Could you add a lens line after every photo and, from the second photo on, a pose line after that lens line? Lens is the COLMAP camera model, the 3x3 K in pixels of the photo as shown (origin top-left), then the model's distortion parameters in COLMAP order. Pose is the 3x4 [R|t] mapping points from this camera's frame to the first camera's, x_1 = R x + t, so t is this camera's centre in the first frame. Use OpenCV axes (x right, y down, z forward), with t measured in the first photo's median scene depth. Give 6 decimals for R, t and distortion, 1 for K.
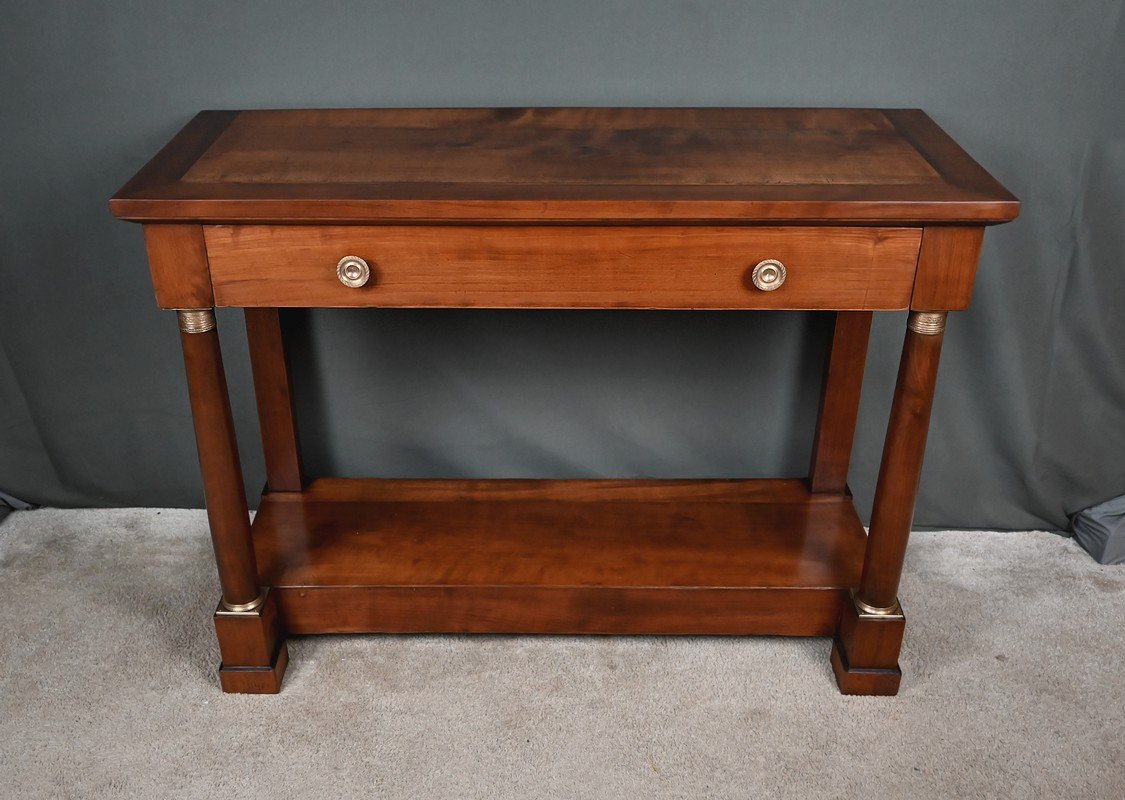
lens RADIAL K [[1140.6, 0, 532.2], [0, 1140.6, 418.7], [0, 0, 1]] dist [0.004093, 0.001098]
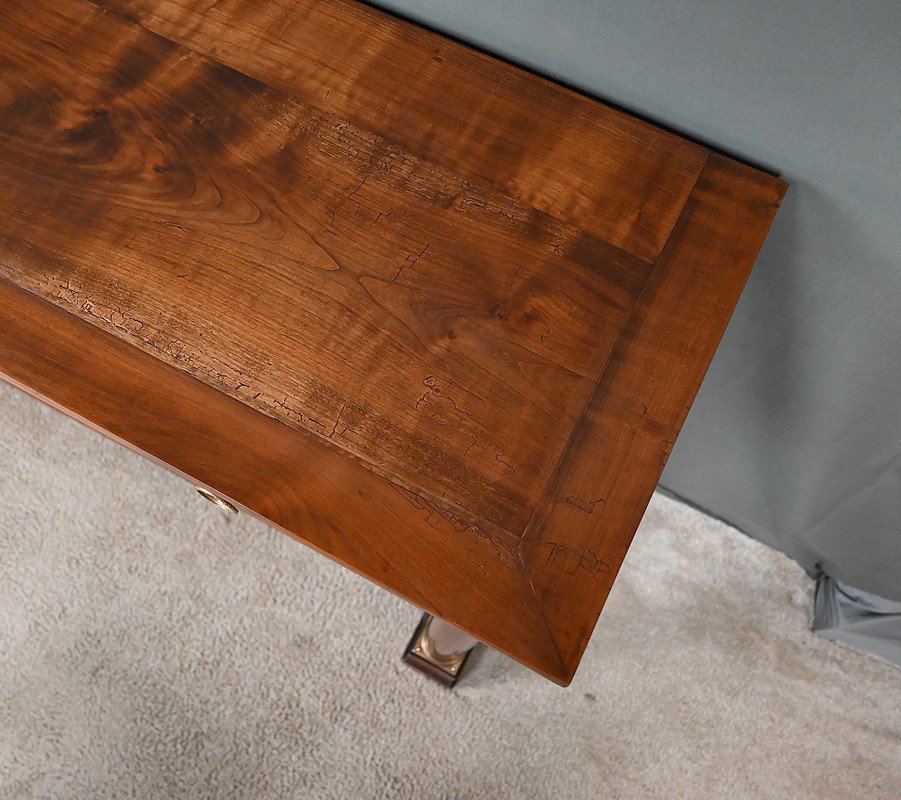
lens RADIAL K [[852.5, 0, 344.7], [0, 852.5, 424.7], [0, 0, 1]] dist [0.002418, 0.003186]
pose [[0.884142, 0.437139, -0.164931, 0.260164], [-0.231226, 0.716136, 0.658547, -0.381817], [0.405989, -0.544113, 0.734244, 0.546956]]
